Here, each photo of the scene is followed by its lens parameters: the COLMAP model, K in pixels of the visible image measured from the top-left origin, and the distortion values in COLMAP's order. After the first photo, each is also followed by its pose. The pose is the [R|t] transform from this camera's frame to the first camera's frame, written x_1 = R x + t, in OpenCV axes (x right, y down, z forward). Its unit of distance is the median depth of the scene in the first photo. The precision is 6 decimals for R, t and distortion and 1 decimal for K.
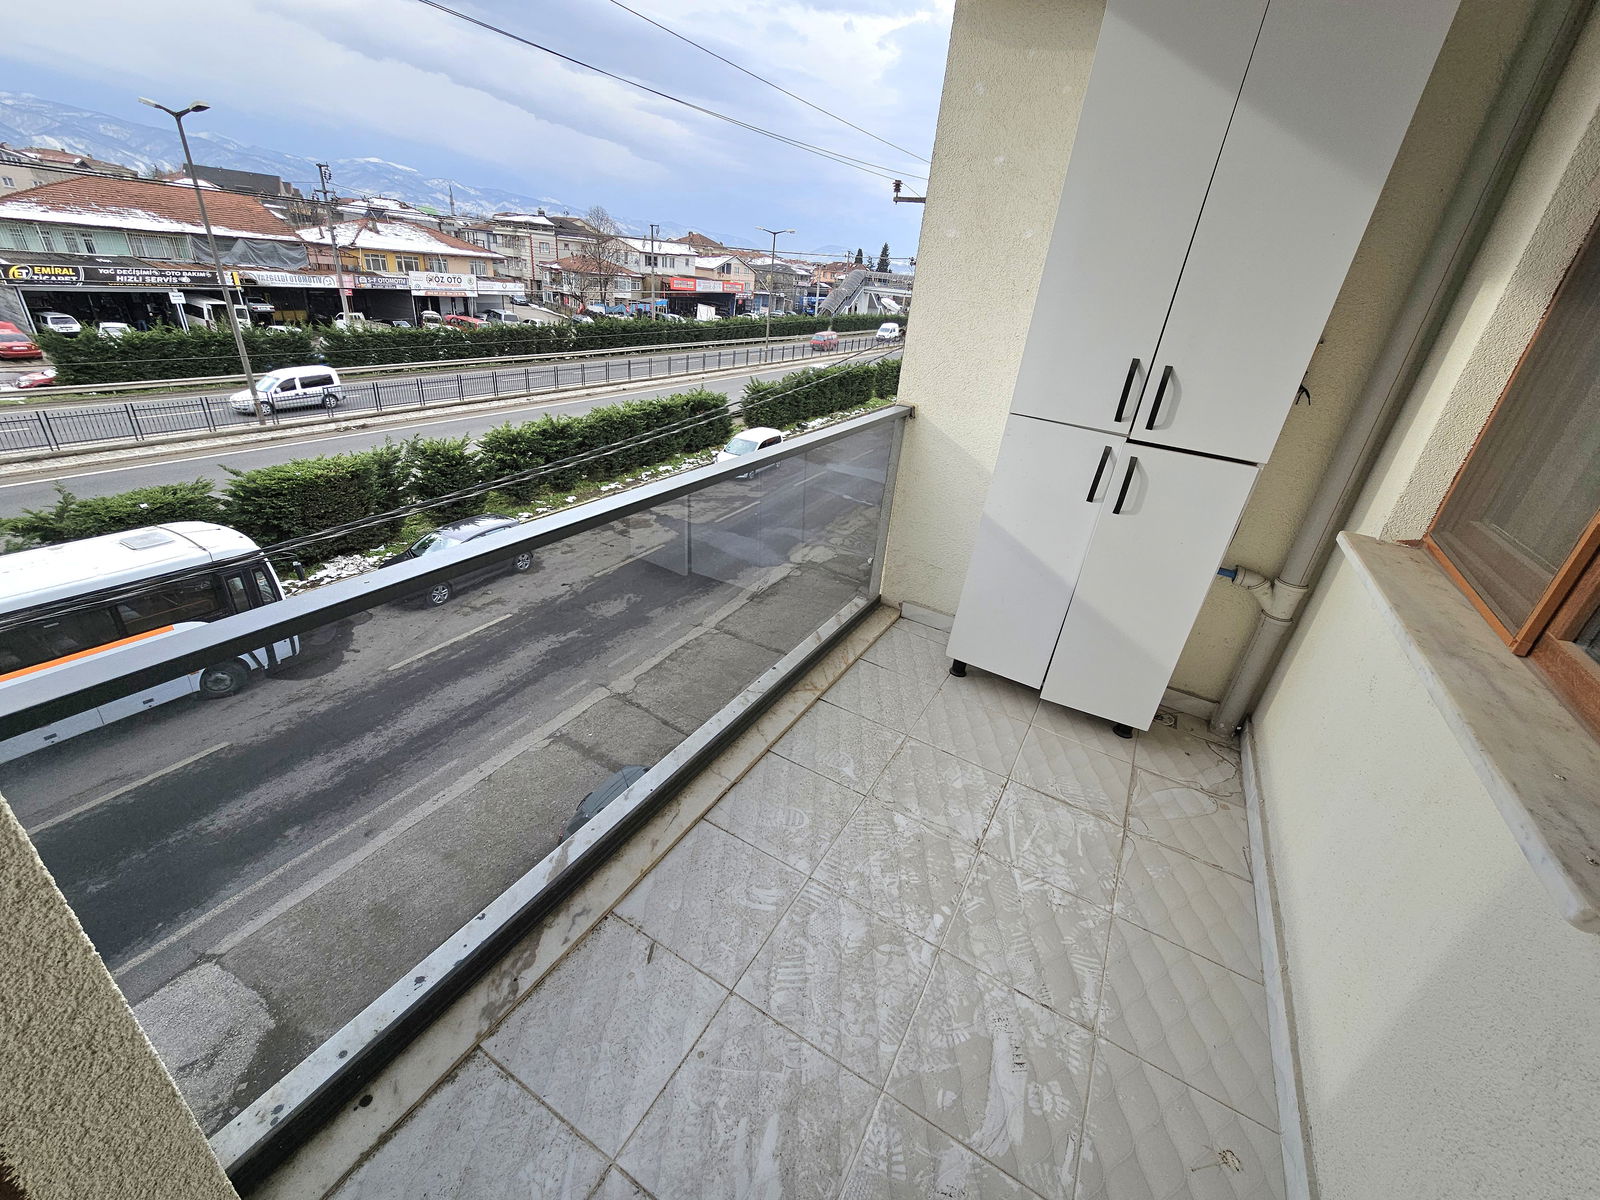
lens RADIAL K [[647.8, 0, 802.0], [0, 647.8, 580.3], [0, 0, 1]] dist [0.003865, 0.000733]
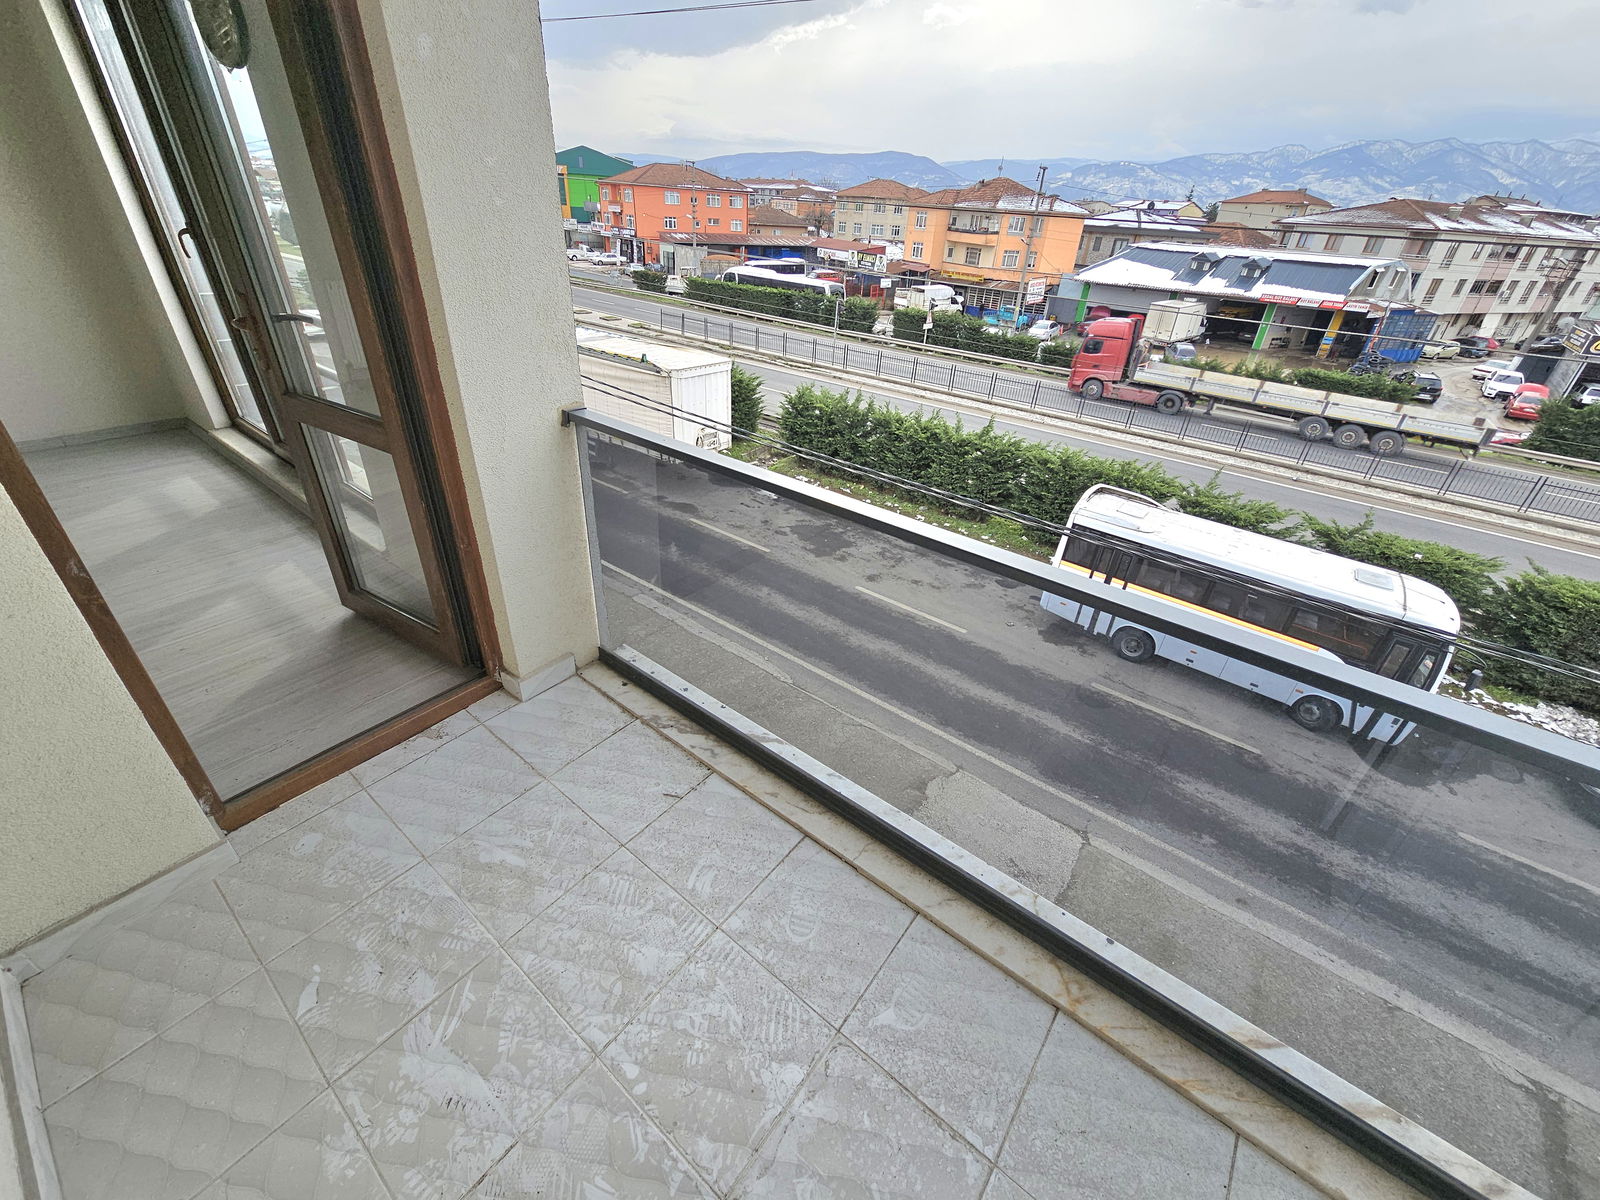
lens RADIAL K [[651.2, 0, 796.7], [0, 651.2, 582.2], [0, 0, 1]] dist [-0.000284, 0.000193]
pose [[-0.142800, 0.407999, -0.901745, 0.079272], [-0.486136, 0.764698, 0.422976, -0.046167], [0.862137, 0.498772, 0.089144, 0.095646]]
